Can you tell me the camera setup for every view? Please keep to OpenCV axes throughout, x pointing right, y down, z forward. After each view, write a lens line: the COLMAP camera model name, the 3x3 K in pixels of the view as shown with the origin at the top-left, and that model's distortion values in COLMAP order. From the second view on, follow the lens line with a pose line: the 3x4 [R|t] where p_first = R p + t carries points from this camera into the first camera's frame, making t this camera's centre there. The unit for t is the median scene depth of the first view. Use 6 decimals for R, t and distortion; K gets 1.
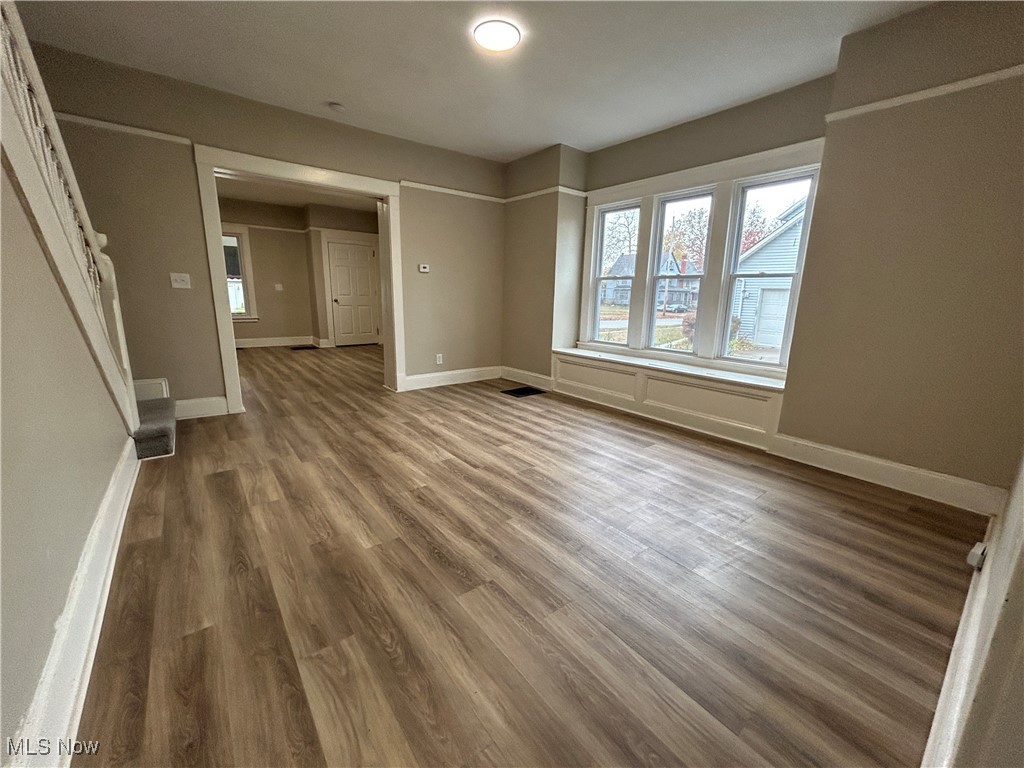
lens RADIAL K [[414.4, 0, 509.9], [0, 414.4, 383.5], [0, 0, 1]] dist [0.001399, 0.000376]
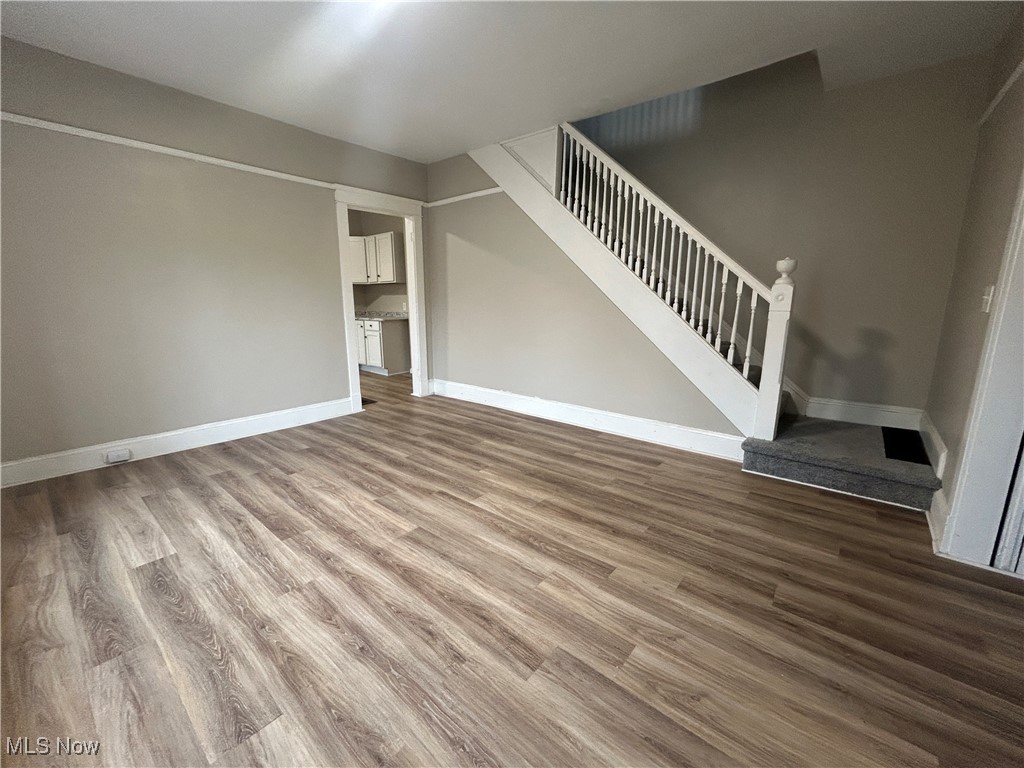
lens RADIAL K [[414.4, 0, 509.9], [0, 414.4, 383.5], [0, 0, 1]] dist [0.001399, 0.000376]
pose [[-0.977609, 0.019430, -0.209529, -0.040320], [-0.065819, 0.917531, 0.392179, -0.375437], [0.199870, 0.397189, -0.895708, 1.664101]]
